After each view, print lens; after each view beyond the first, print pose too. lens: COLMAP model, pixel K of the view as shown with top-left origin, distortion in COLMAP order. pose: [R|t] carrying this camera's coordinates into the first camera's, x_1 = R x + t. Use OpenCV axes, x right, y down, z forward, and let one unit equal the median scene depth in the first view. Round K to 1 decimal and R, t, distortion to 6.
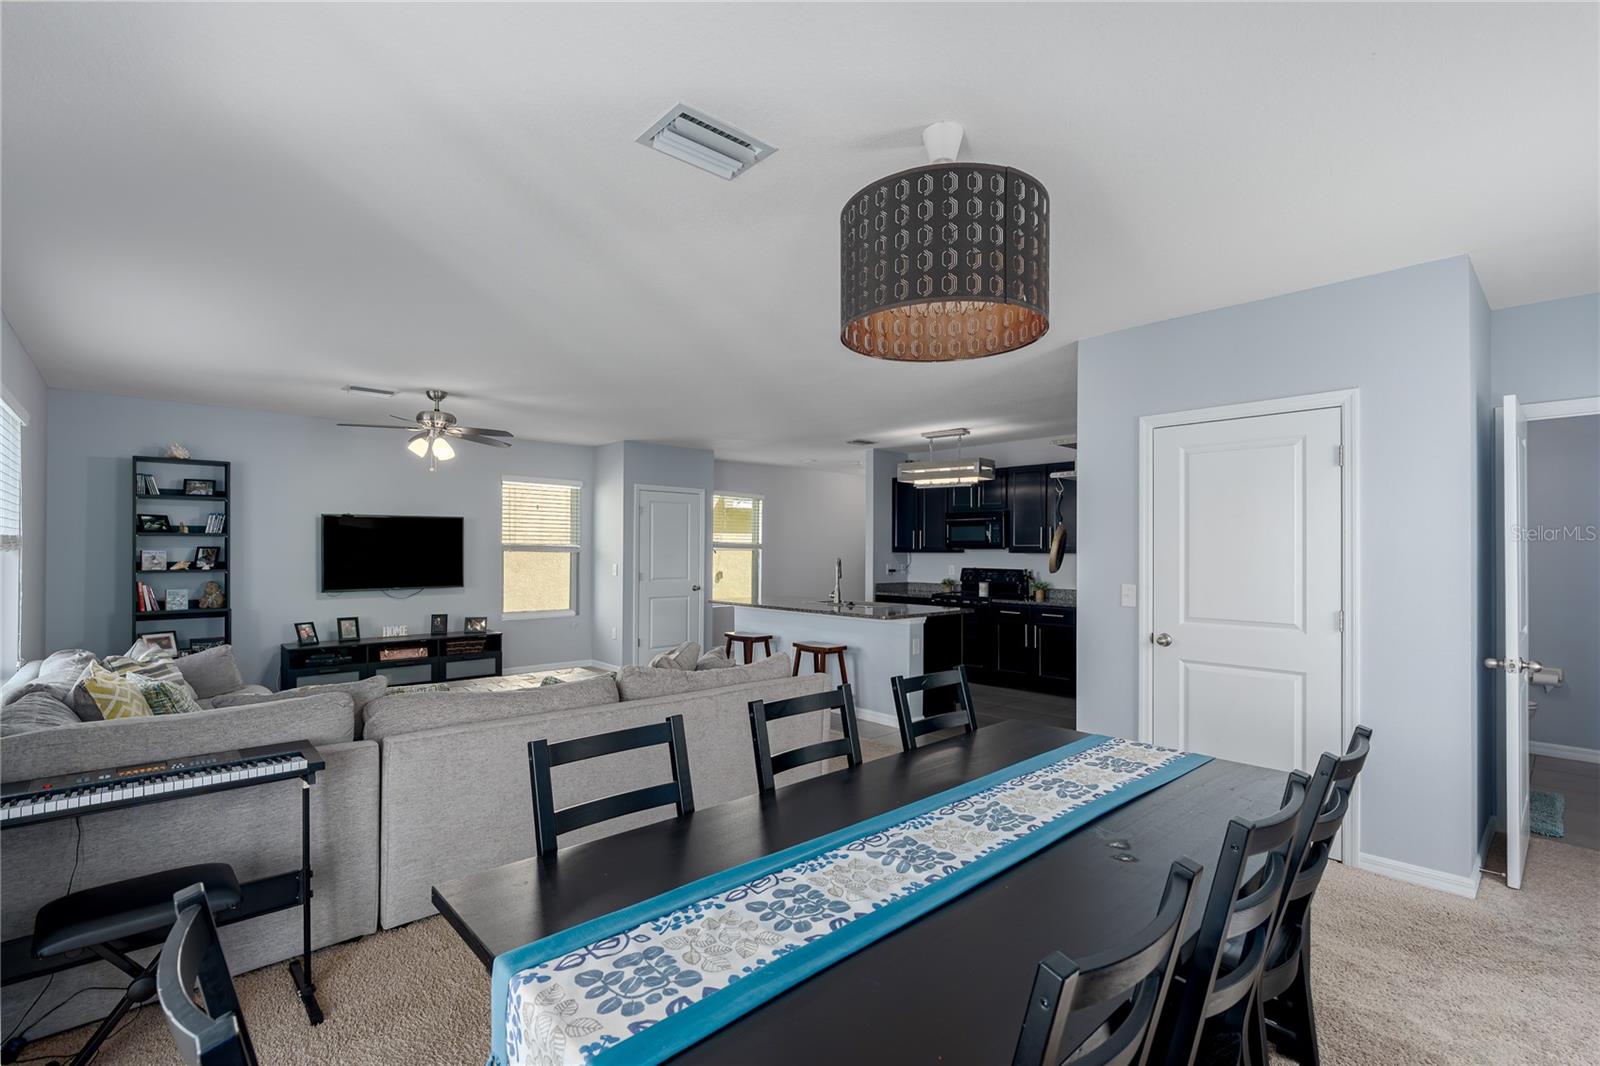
lens RADIAL K [[735.3, 0, 802.3], [0, 735.3, 538.3], [0, 0, 1]] dist [0.017072, -0.001069]
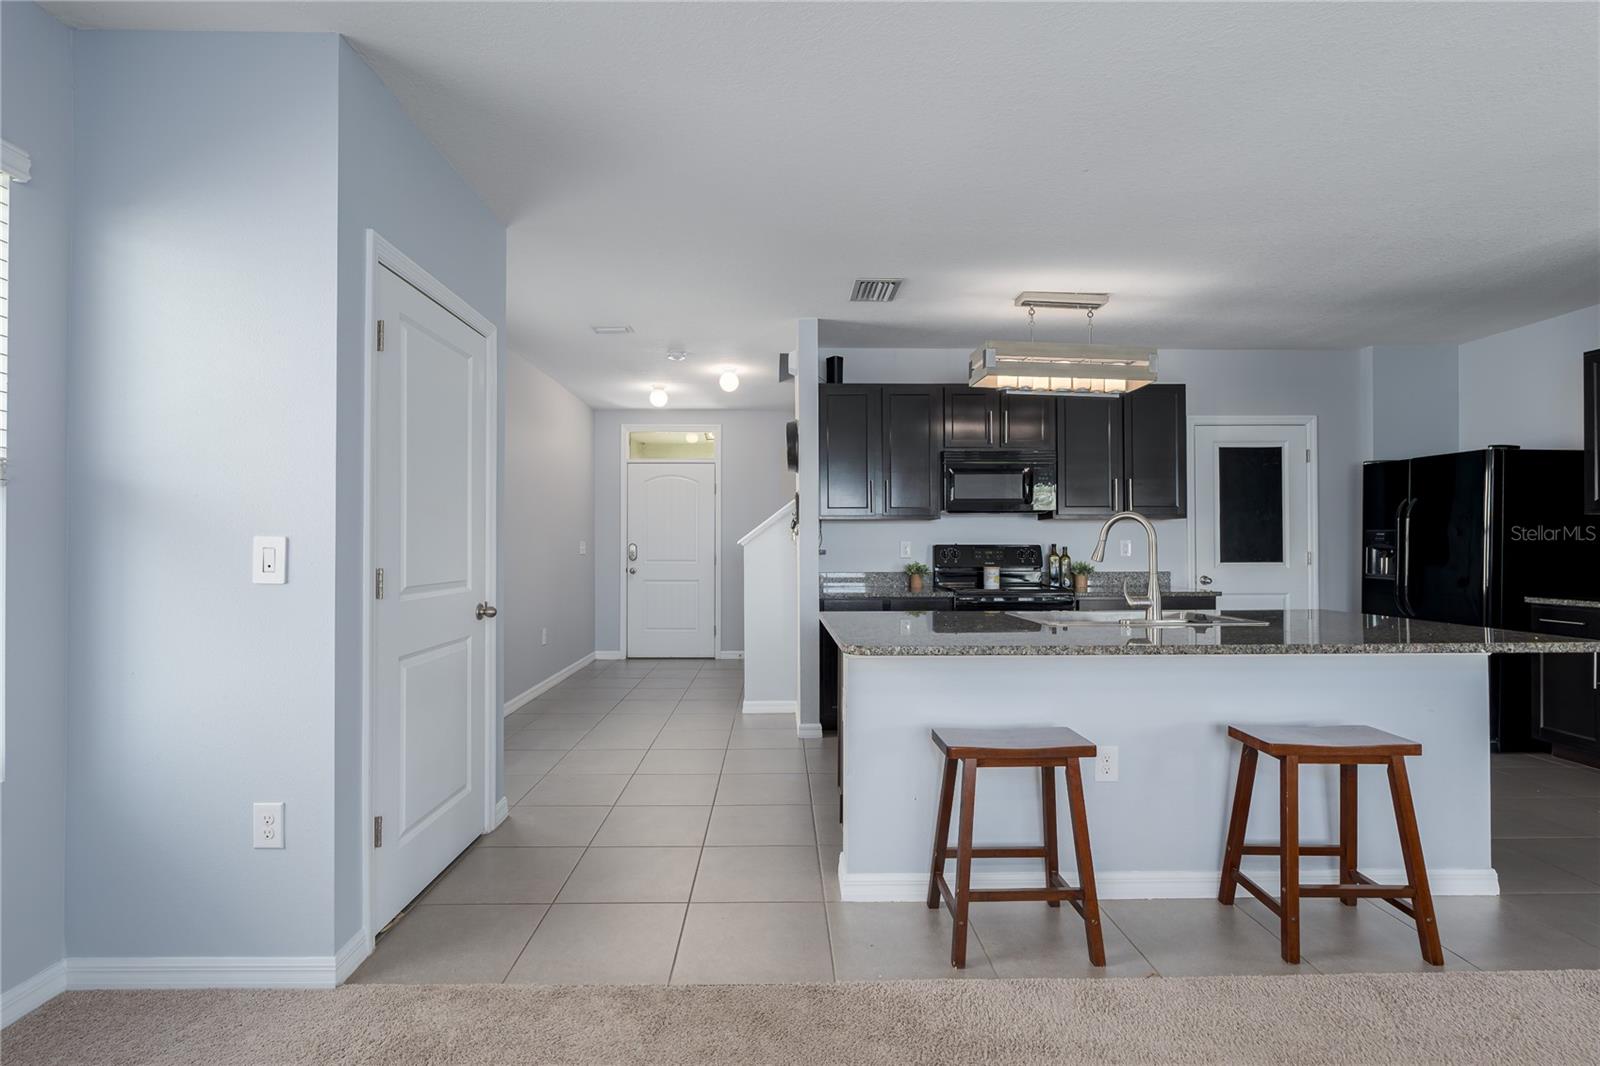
lens RADIAL K [[714.1, 0, 800.5], [0, 714.1, 544.2], [0, 0, 1]] dist [-0.000340, 0.000281]
pose [[0.662976, -0.005140, 0.748623, -0.385707], [-0.007333, 0.999884, 0.013360, 0.040966], [-0.748605, -0.014347, 0.662861, 0.873798]]
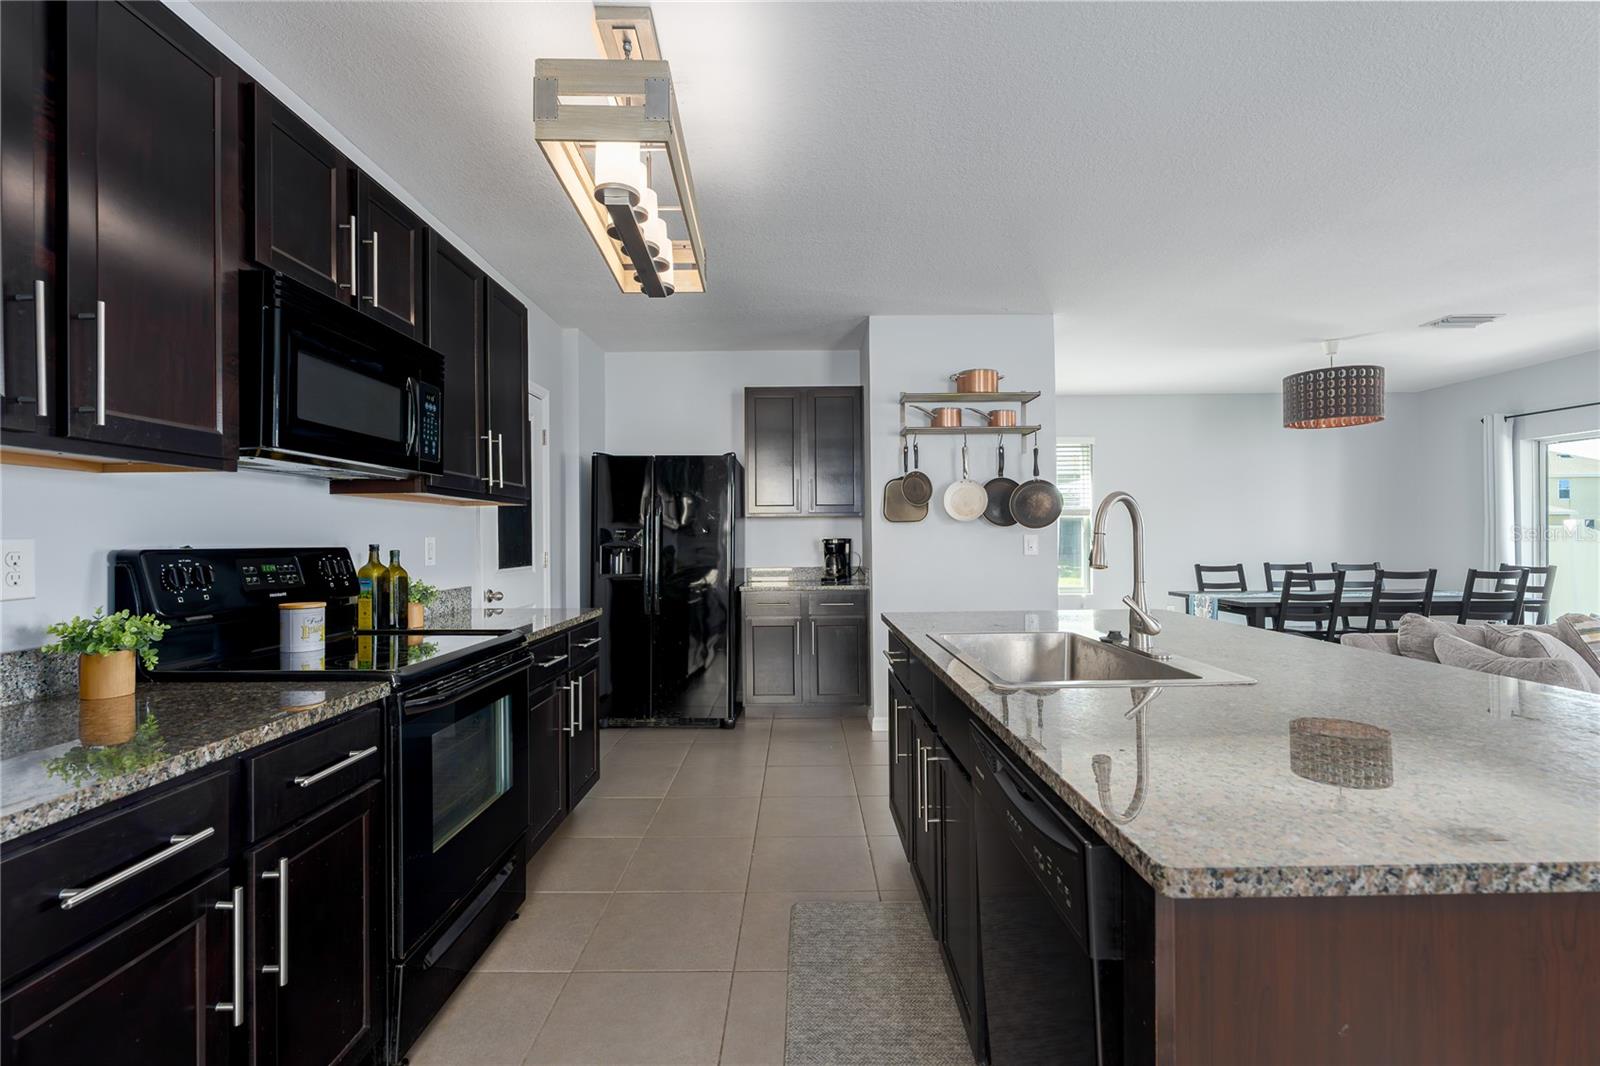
lens RADIAL K [[723.7, 0, 797.1], [0, 723.7, 537.9], [0, 0, 1]] dist [0.003826, 0.001018]
pose [[-0.736887, 0.003777, 0.676006, -0.052893], [-0.005213, 0.999923, -0.011270, 0.048343], [-0.675996, -0.011829, -0.736810, 1.300789]]
